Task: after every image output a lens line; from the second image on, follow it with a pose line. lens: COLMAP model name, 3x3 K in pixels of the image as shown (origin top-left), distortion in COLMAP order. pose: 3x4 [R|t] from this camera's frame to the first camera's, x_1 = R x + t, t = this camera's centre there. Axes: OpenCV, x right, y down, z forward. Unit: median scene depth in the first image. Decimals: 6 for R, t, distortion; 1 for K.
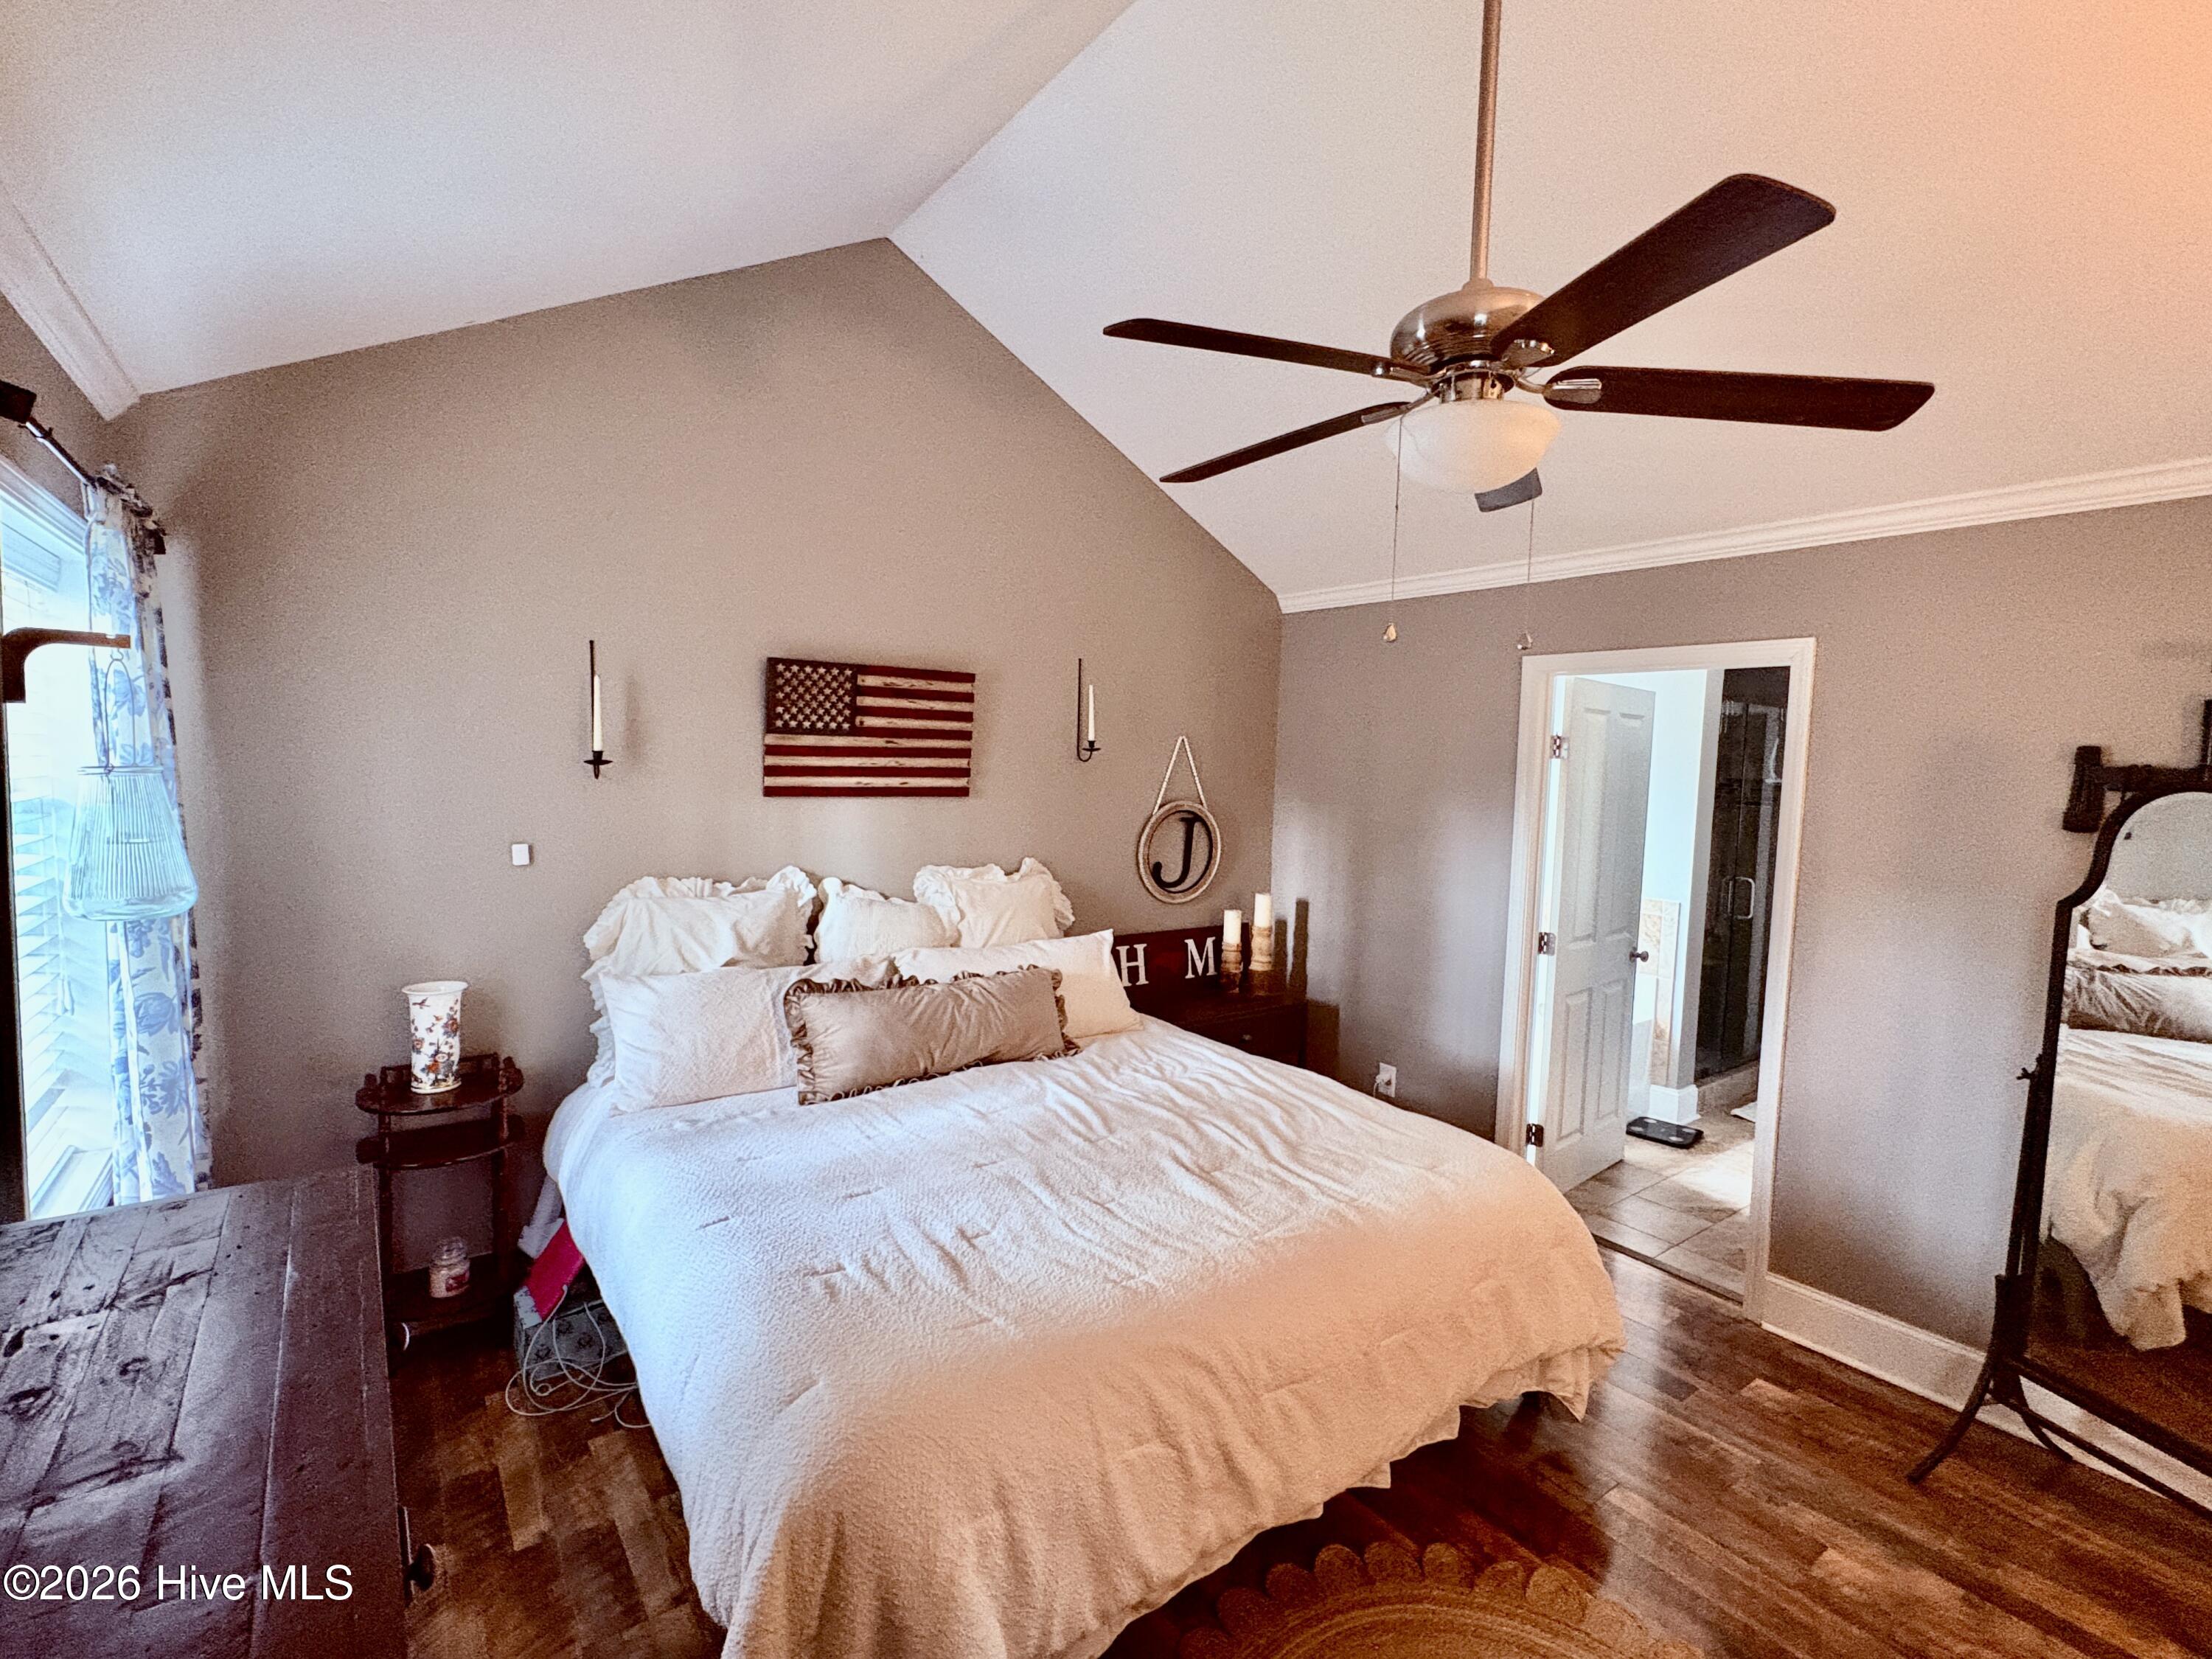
lens RADIAL K [[1023.7, 0, 1102.9], [0, 1023.7, 839.6], [0, 0, 1]] dist [-0.002011, -0.000246]
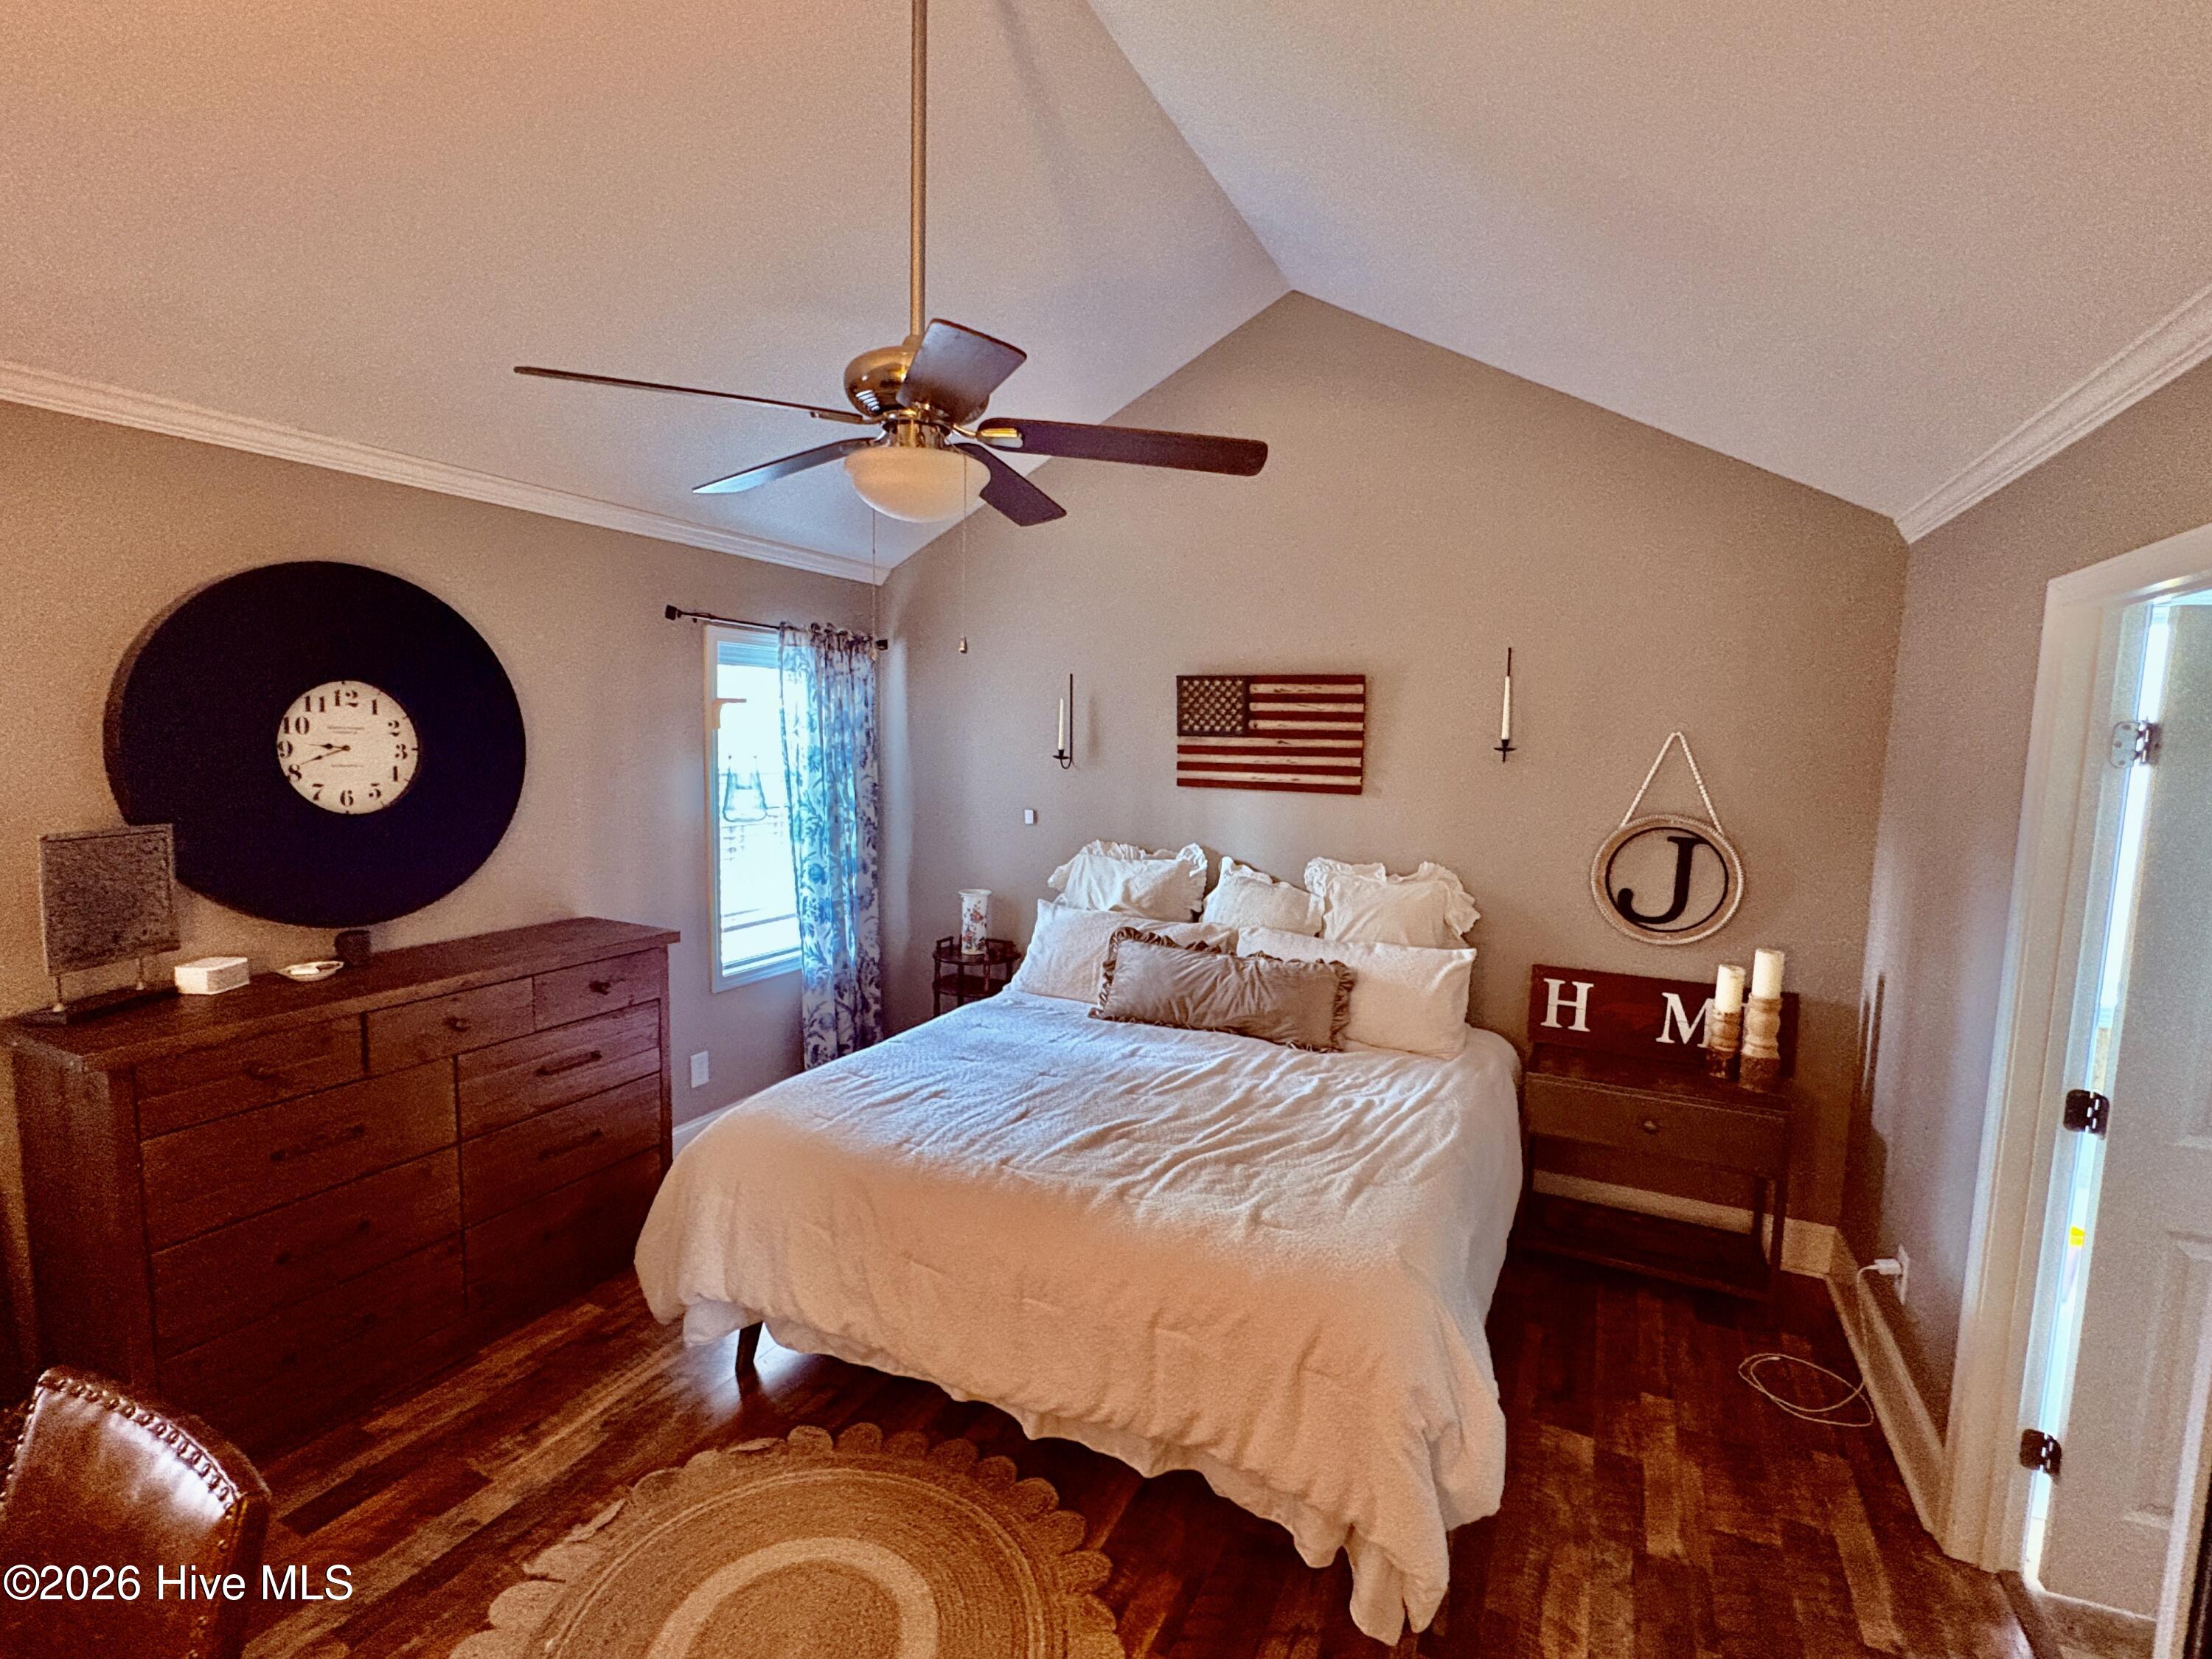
lens RADIAL K [[1023.7, 0, 1102.9], [0, 1023.7, 839.6], [0, 0, 1]] dist [-0.002011, -0.000246]
pose [[0.460692, 0.078019, -0.884125, 0.728570], [-0.078957, 0.995782, 0.046730, -0.027268], [0.884041, 0.048280, 0.464909, 0.326227]]
